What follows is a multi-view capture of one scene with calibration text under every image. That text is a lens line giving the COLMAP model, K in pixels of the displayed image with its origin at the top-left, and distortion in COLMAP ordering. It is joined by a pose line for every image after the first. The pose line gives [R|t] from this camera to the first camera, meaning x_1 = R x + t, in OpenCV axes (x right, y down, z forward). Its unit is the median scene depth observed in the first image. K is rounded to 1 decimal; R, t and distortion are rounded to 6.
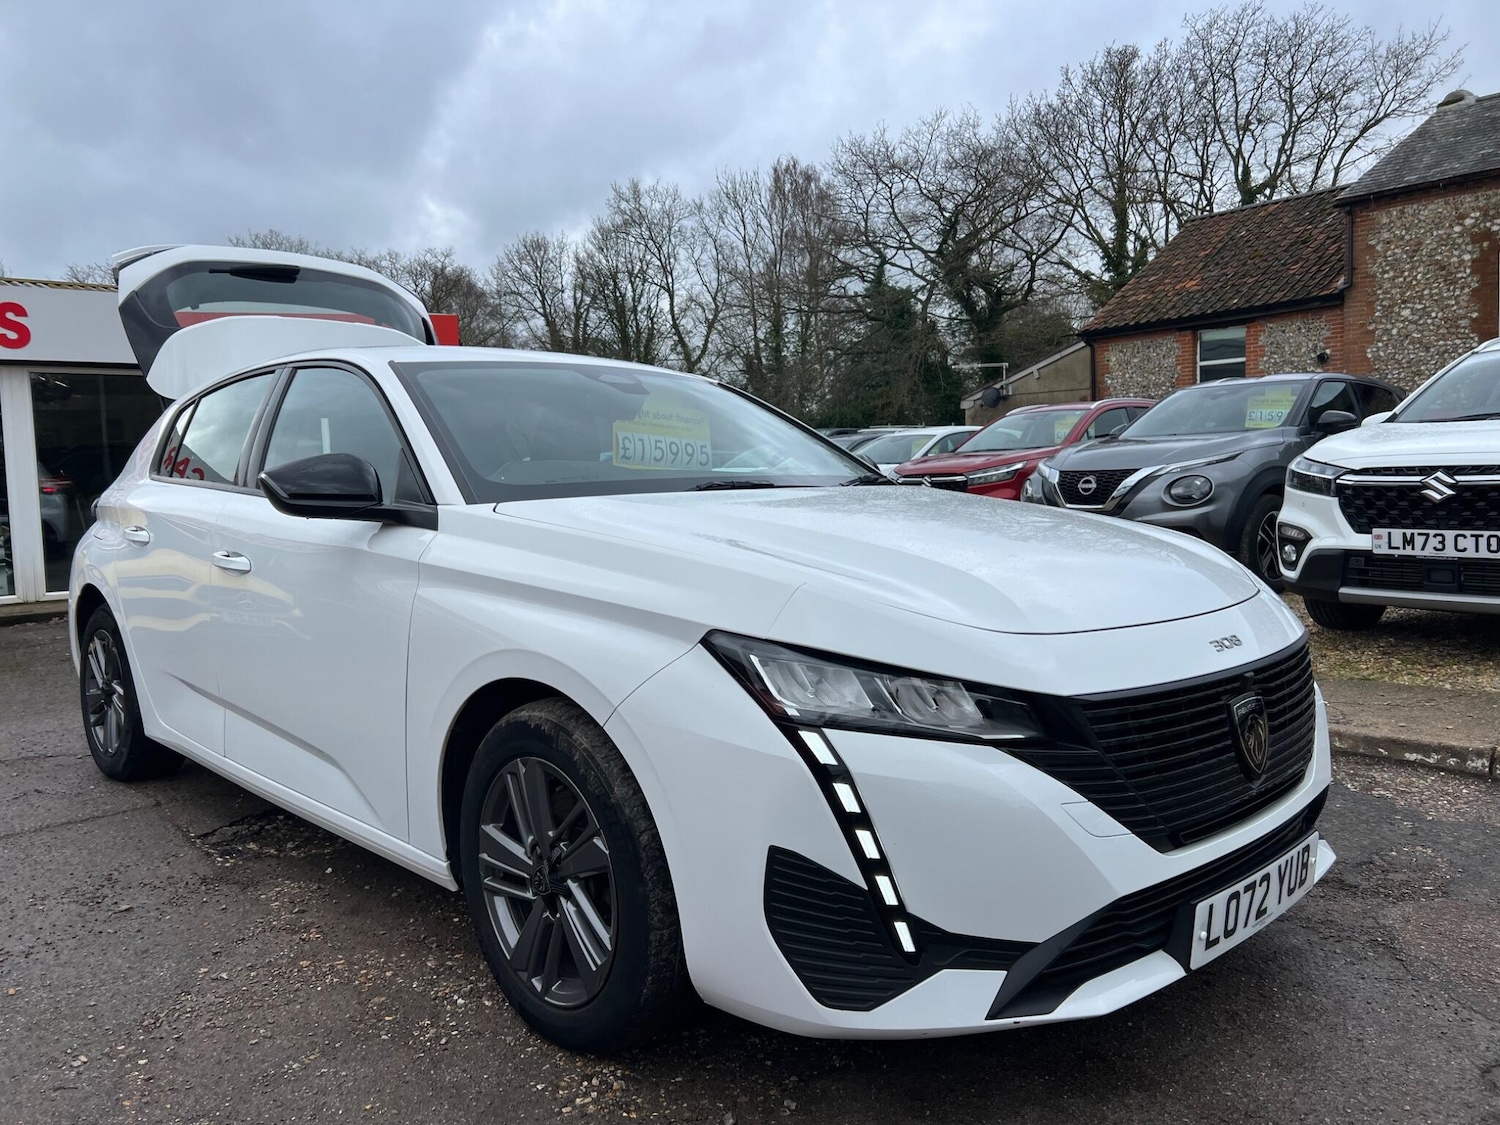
lens RADIAL K [[1133.2, 0, 735.6], [0, 1133.2, 551.7], [0, 0, 1]] dist [0.057380, -0.060169]
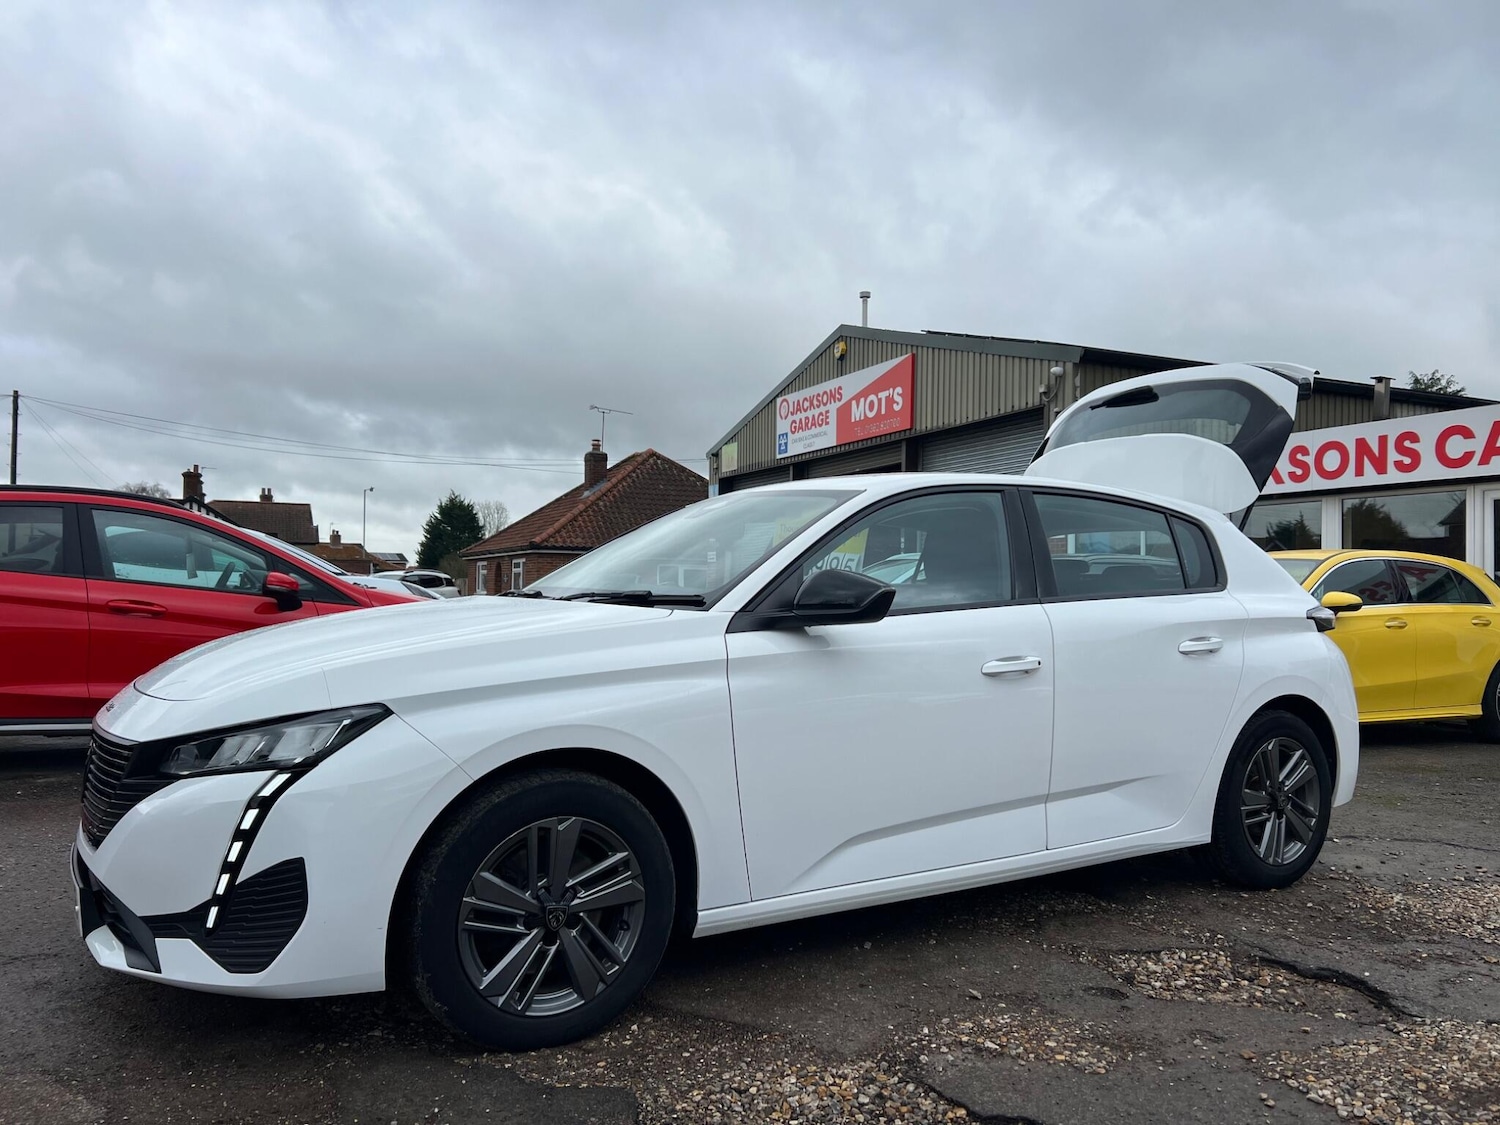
lens RADIAL K [[1133.2, 0, 759.0], [0, 1133.2, 570.4], [0, 0, 1]] dist [0.057380, -0.060169]
pose [[-0.213413, 0.004683, -0.976951, 0.202632], [-0.076336, 0.996851, 0.021453, -0.022242], [0.973975, 0.079155, -0.212383, 0.254018]]
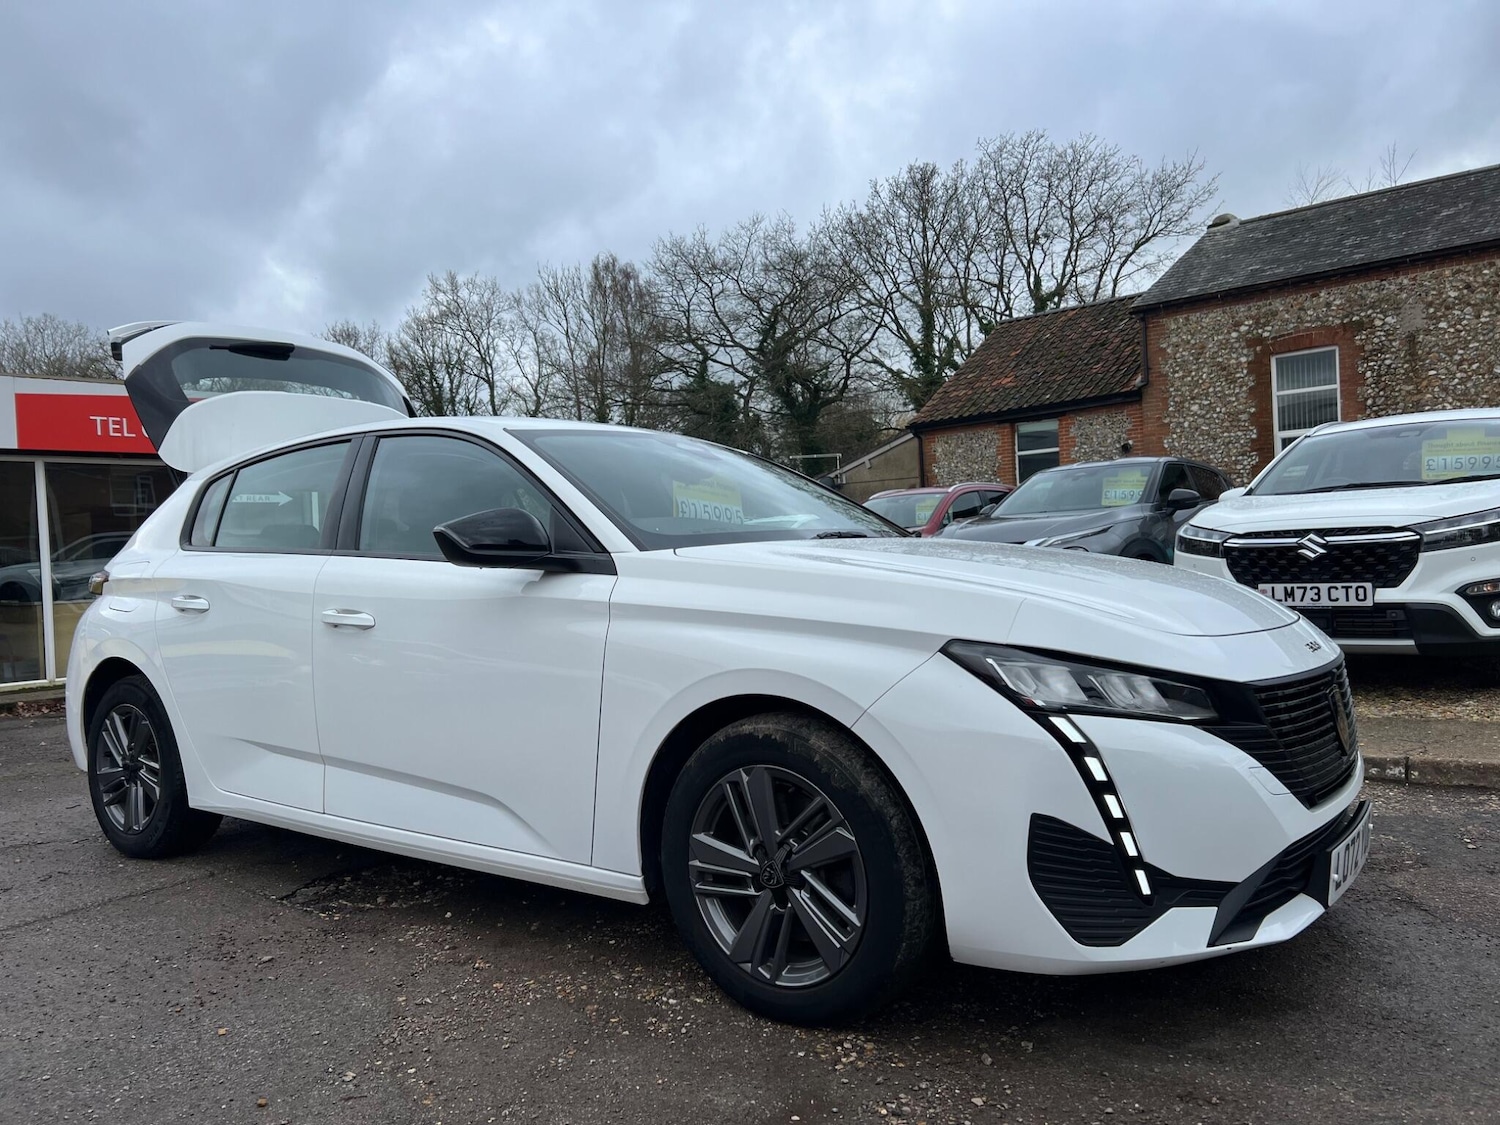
lens RADIAL K [[1133.2, 0, 738.5], [0, 1133.2, 575.0], [0, 0, 1]] dist [0.057380, -0.060169]
pose [[0.985592, -0.017970, 0.168184, -0.047859], [0.028061, 0.997933, -0.057821, 0.006982], [-0.166797, 0.061707, 0.984058, -0.014662]]
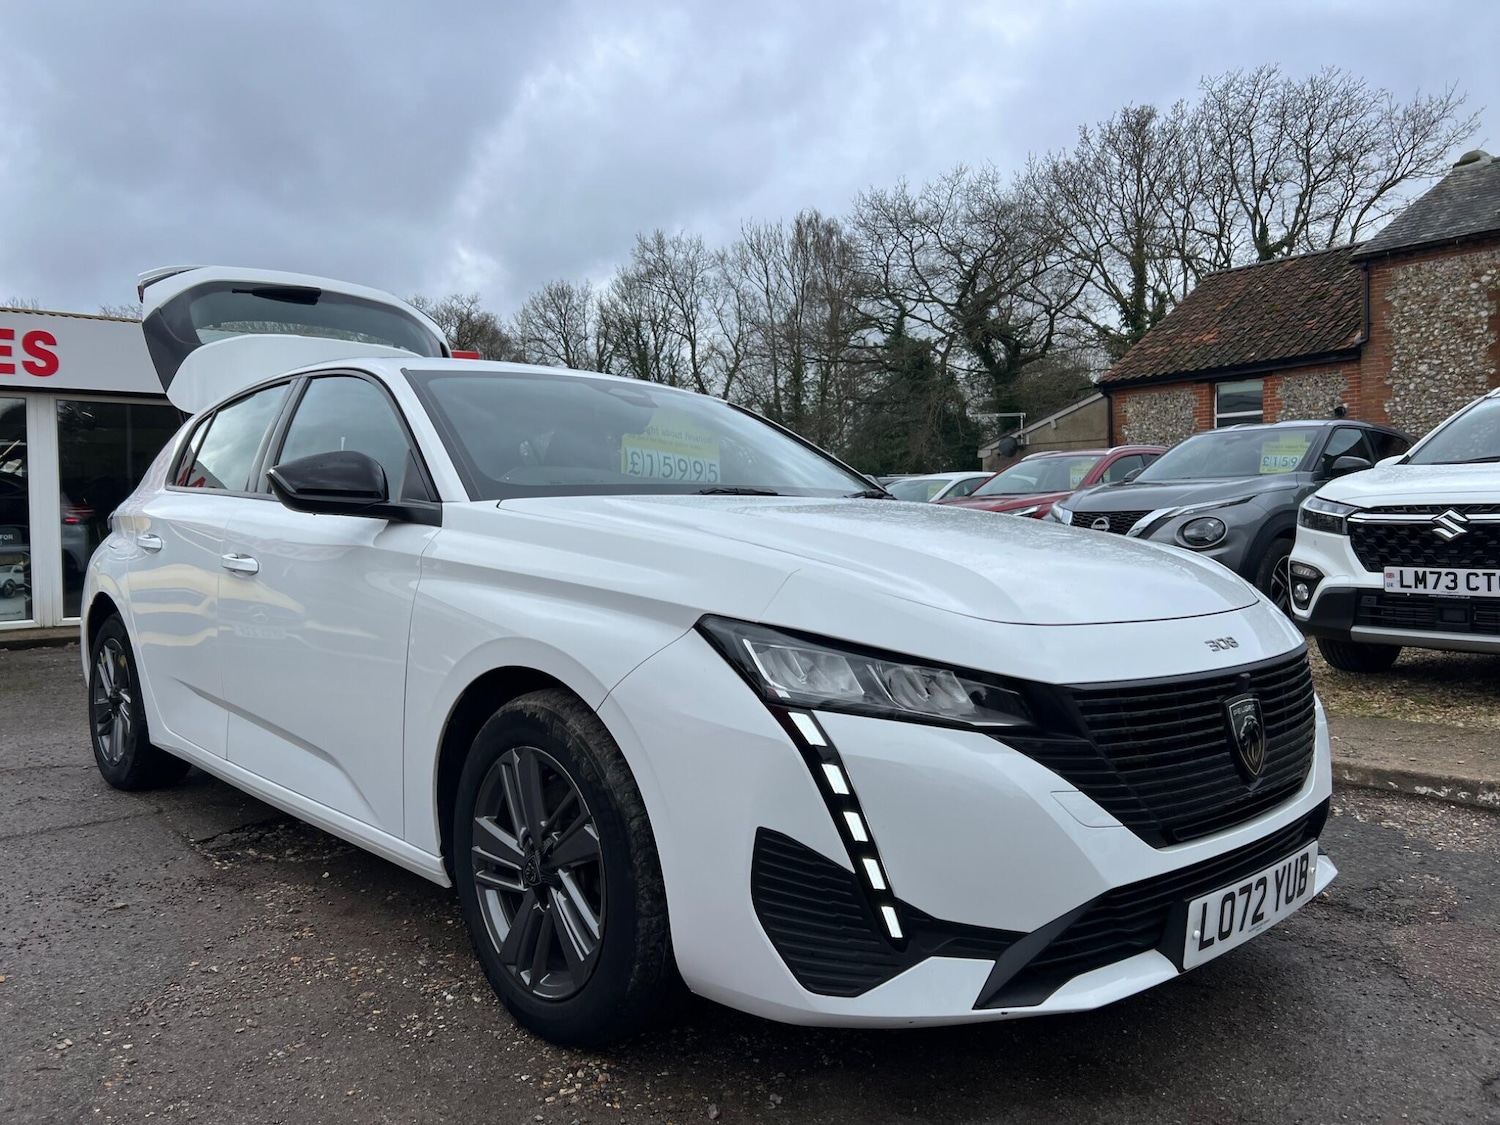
lens RADIAL K [[1133.2, 0, 739.9], [0, 1133.2, 549.4], [0, 0, 1]] dist [0.057380, -0.060169]
pose [[0.999775, 0.017501, -0.011976, 0.002229], [-0.018021, 0.998831, -0.044849, 0.006086], [0.011177, 0.045055, 0.998922, -0.000808]]
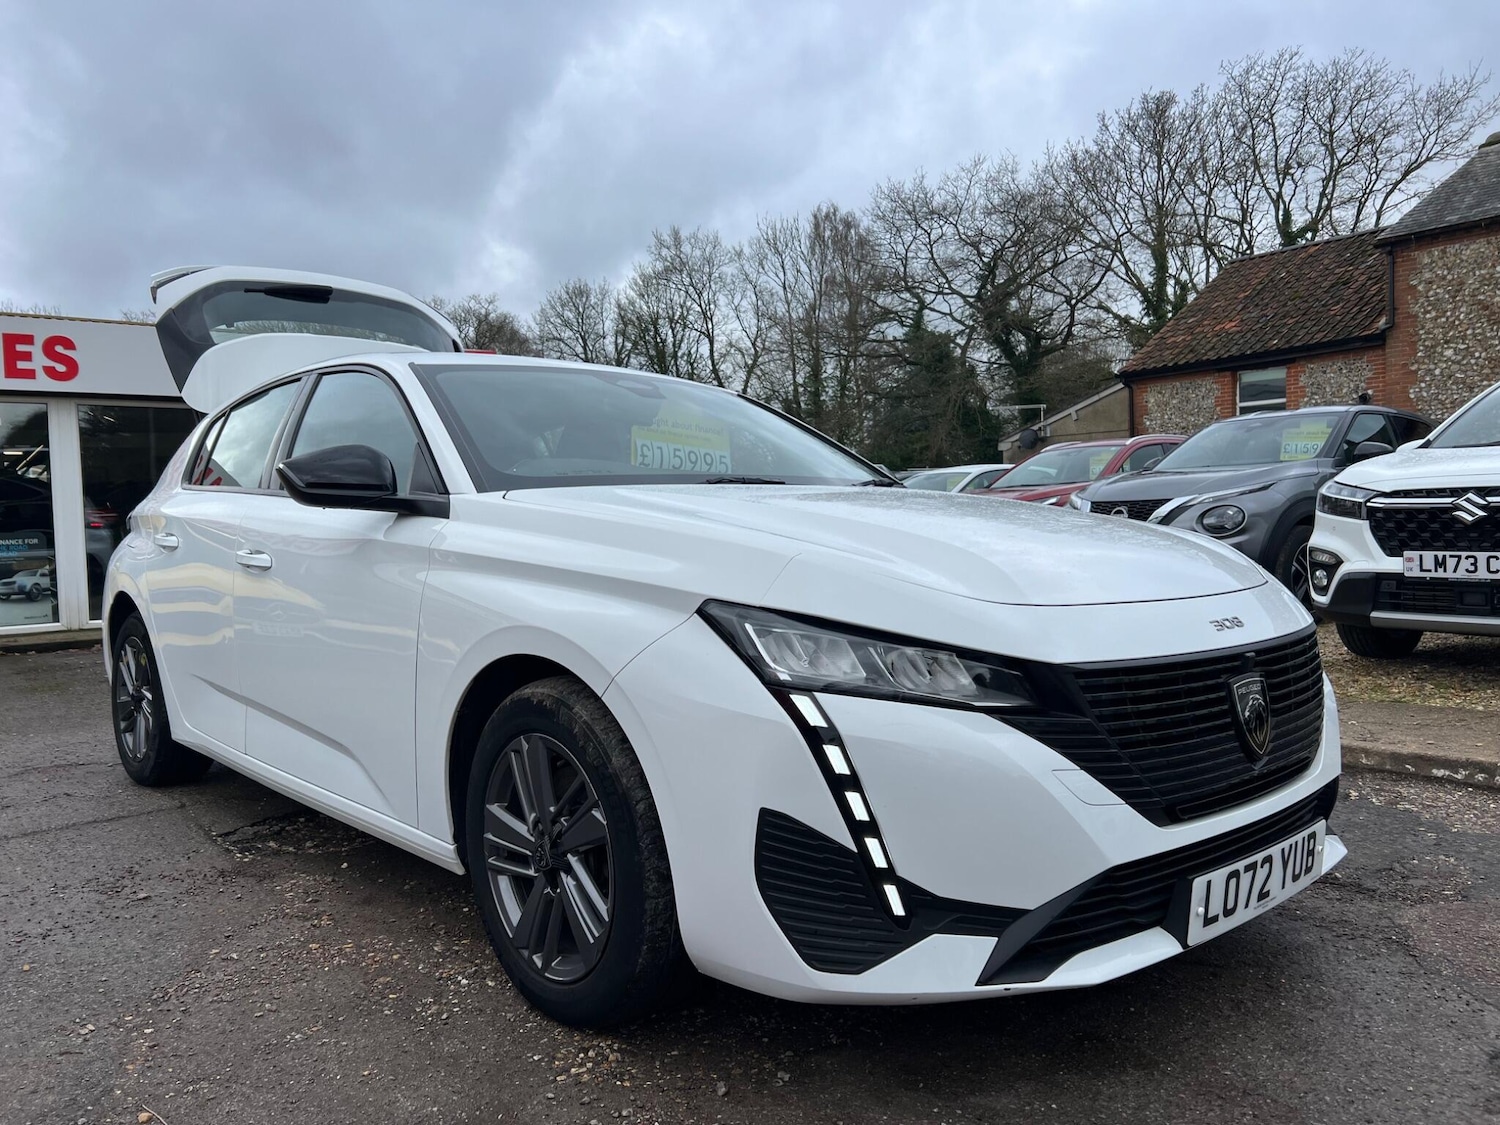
lens RADIAL K [[1133.2, 0, 745.2], [0, 1133.2, 567.1], [0, 0, 1]] dist [0.057380, -0.060169]
pose [[0.999640, 0.005120, -0.026353, 0.004237], [-0.005828, 0.999622, -0.026882, 0.007334], [0.026206, 0.027026, 0.999291, -0.001153]]
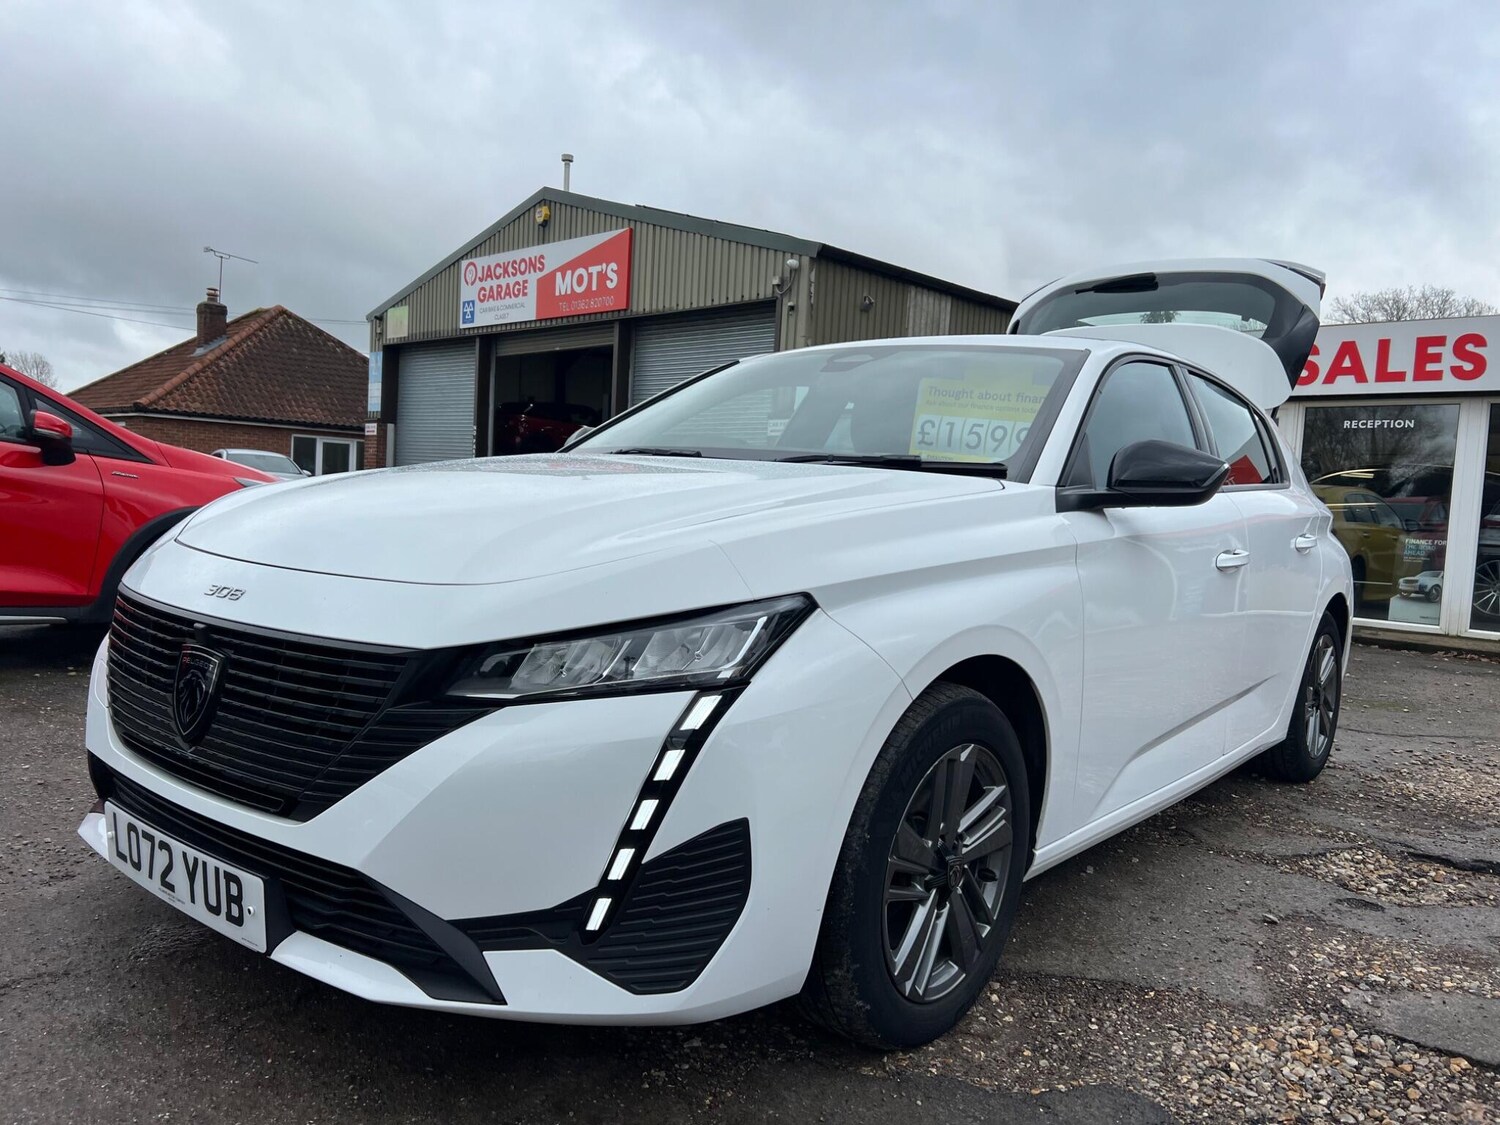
lens RADIAL K [[1133.2, 0, 758.5], [0, 1133.2, 578.9], [0, 0, 1]] dist [0.057380, -0.060169]
pose [[0.125386, 0.102429, -0.986806, 0.168316], [-0.128253, 0.987983, 0.086255, -0.007596], [0.983783, 0.115746, 0.137016, 0.158407]]
